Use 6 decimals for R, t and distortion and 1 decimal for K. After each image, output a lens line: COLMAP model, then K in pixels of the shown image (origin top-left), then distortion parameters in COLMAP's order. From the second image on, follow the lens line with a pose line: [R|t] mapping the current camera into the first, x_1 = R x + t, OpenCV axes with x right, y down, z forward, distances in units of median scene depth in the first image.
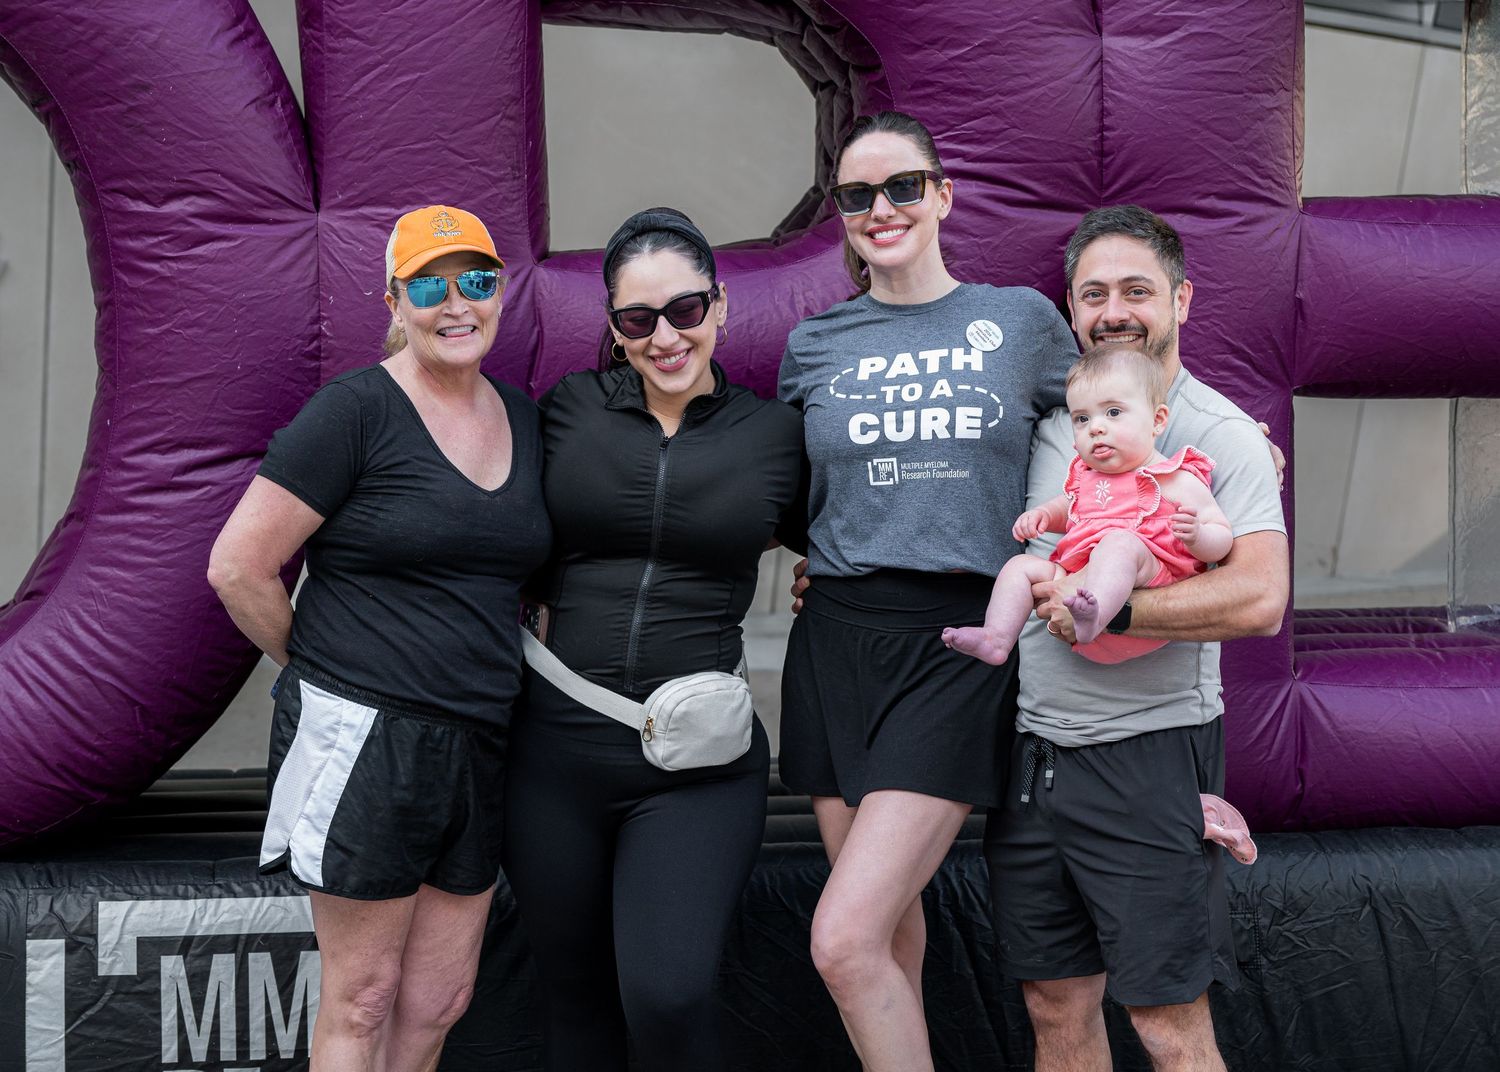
lens RADIAL K [[2667.1, 0, 749.4], [0, 2667.1, 540.1], [0, 0, 1]] dist [0.036858, 0.000000]
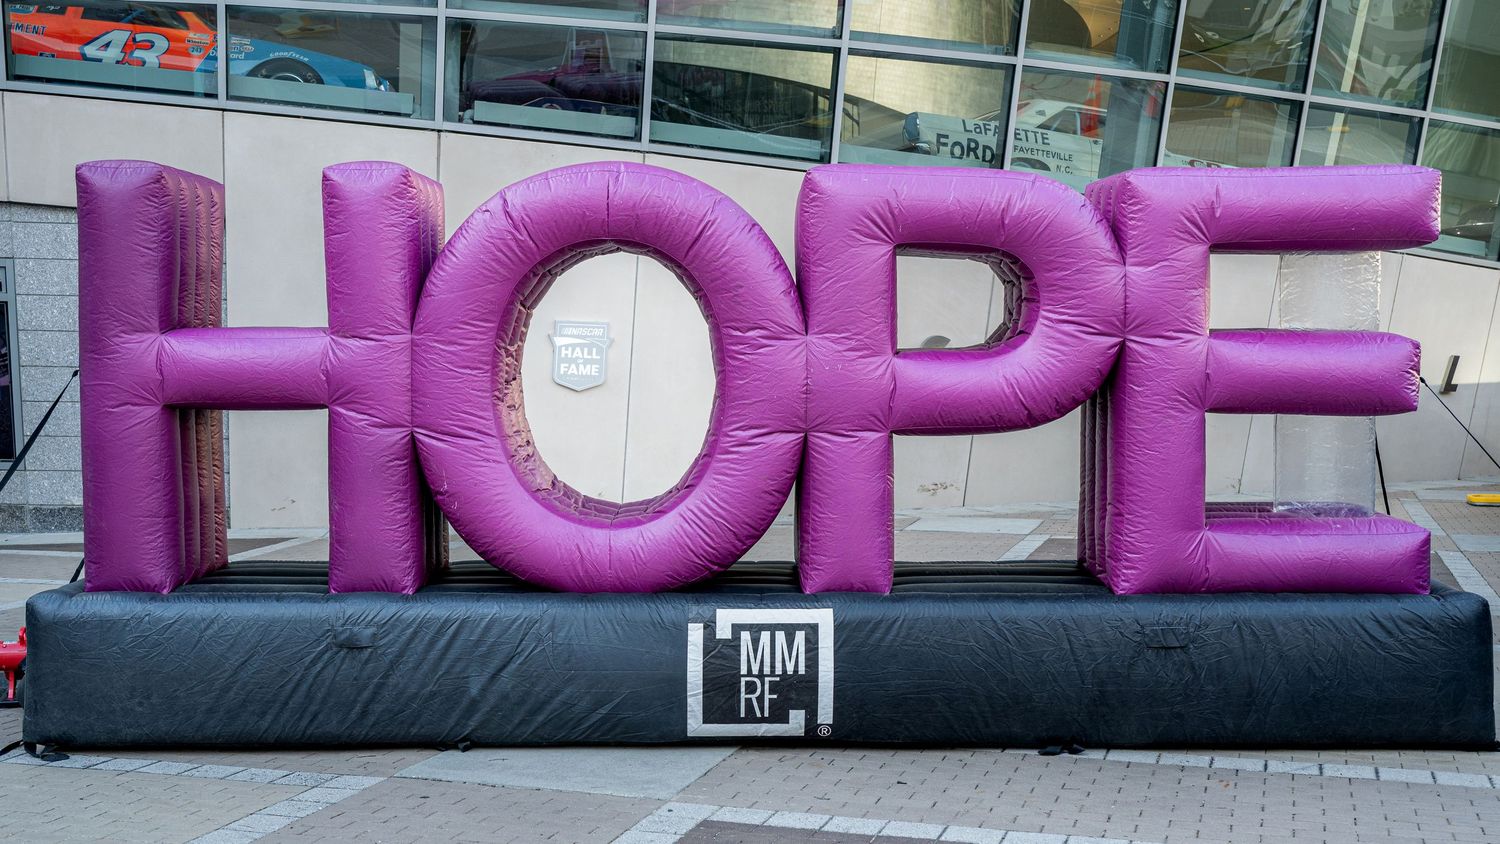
lens RADIAL K [[1627.7, 0, 750.7], [0, 1627.7, 413.8], [0, 0, 1]] dist [0.031636, 0.000000]
pose [[0.995792, 0.011310, -0.090946, -0.073925], [-0.014463, 0.999314, -0.034082, 0.003544], [0.090498, 0.035254, 0.995272, -0.522296]]
